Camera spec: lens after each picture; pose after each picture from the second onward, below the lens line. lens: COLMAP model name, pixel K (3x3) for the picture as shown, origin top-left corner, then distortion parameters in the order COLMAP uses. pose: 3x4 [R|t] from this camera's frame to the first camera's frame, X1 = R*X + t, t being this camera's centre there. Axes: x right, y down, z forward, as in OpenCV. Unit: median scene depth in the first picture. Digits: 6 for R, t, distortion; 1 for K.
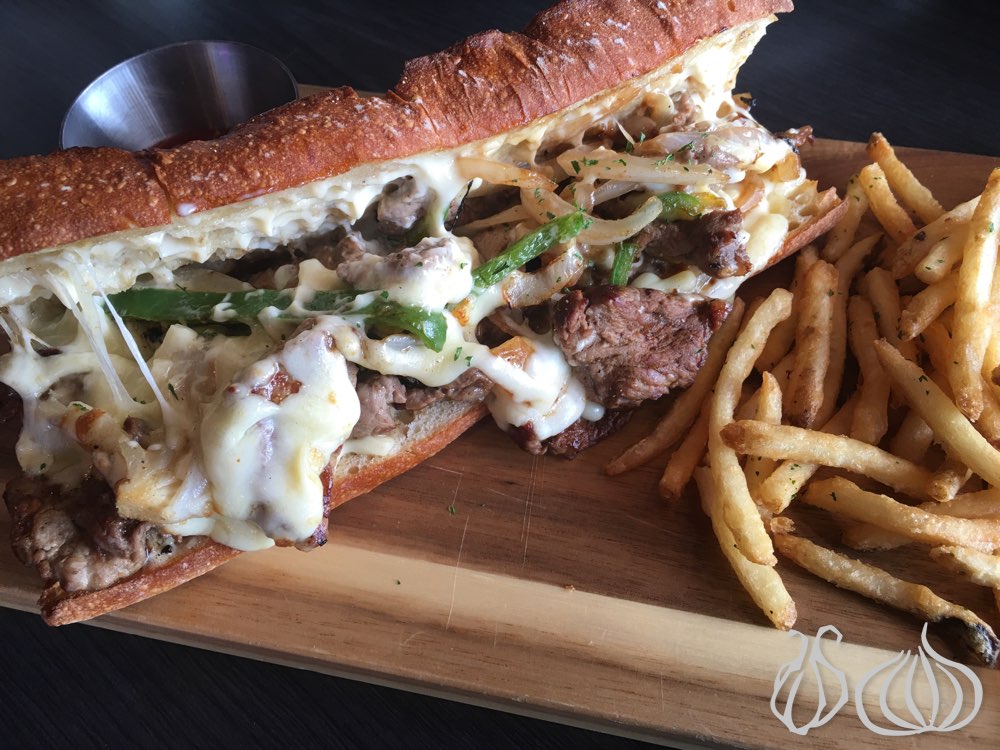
lens RADIAL K [[861.5, 0, 507.7], [0, 861.5, 371.4], [0, 0, 1]] dist [-0.006581, -0.015369]
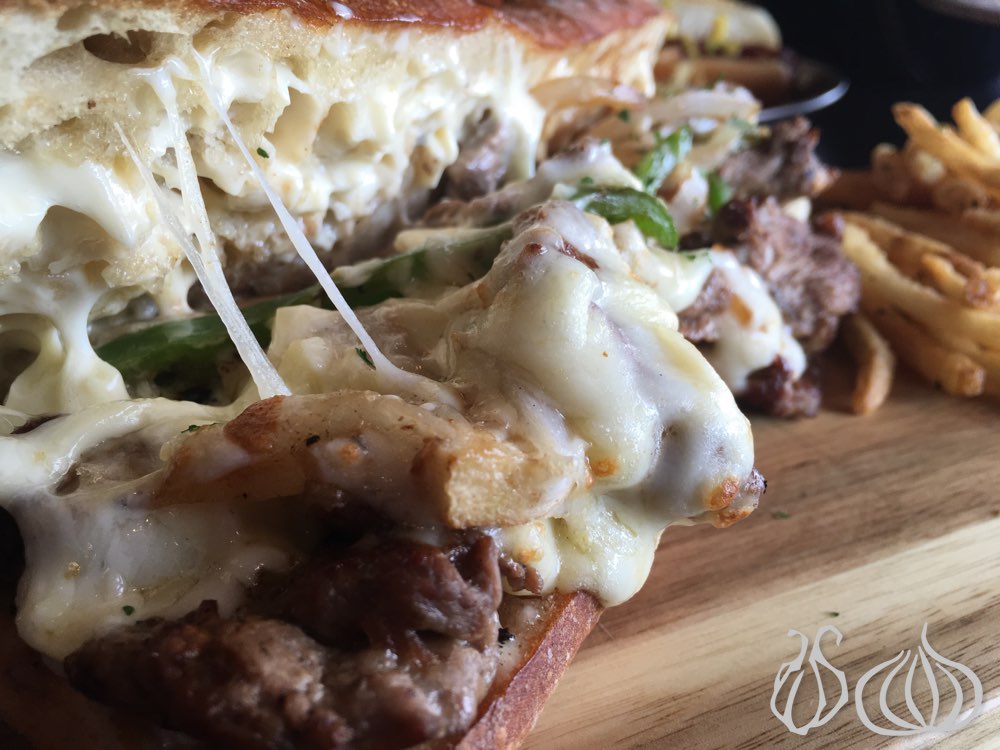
lens RADIAL K [[912.7, 0, 497.7], [0, 912.7, 369.6], [0, 0, 1]] dist [-0.013218, -0.037179]
pose [[0.836685, -0.240772, 0.491921, -0.555917], [0.449011, 0.815853, -0.364380, 0.246321], [-0.313602, 0.525750, 0.790722, 0.507321]]
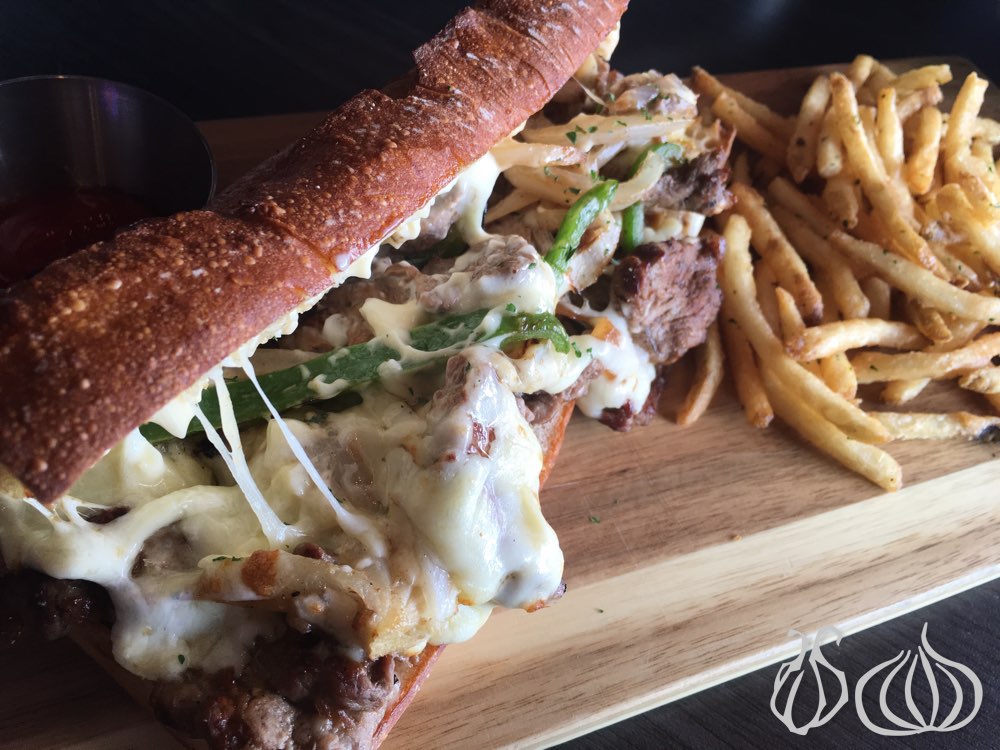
lens RADIAL K [[861.5, 0, 498.7], [0, 861.5, 381.4], [0, 0, 1]] dist [-0.006581, -0.015369]
pose [[0.847053, -0.306419, 0.434290, -0.534762], [0.297561, 0.950431, 0.090217, -0.095720], [-0.440407, 0.052809, 0.896244, 0.196776]]
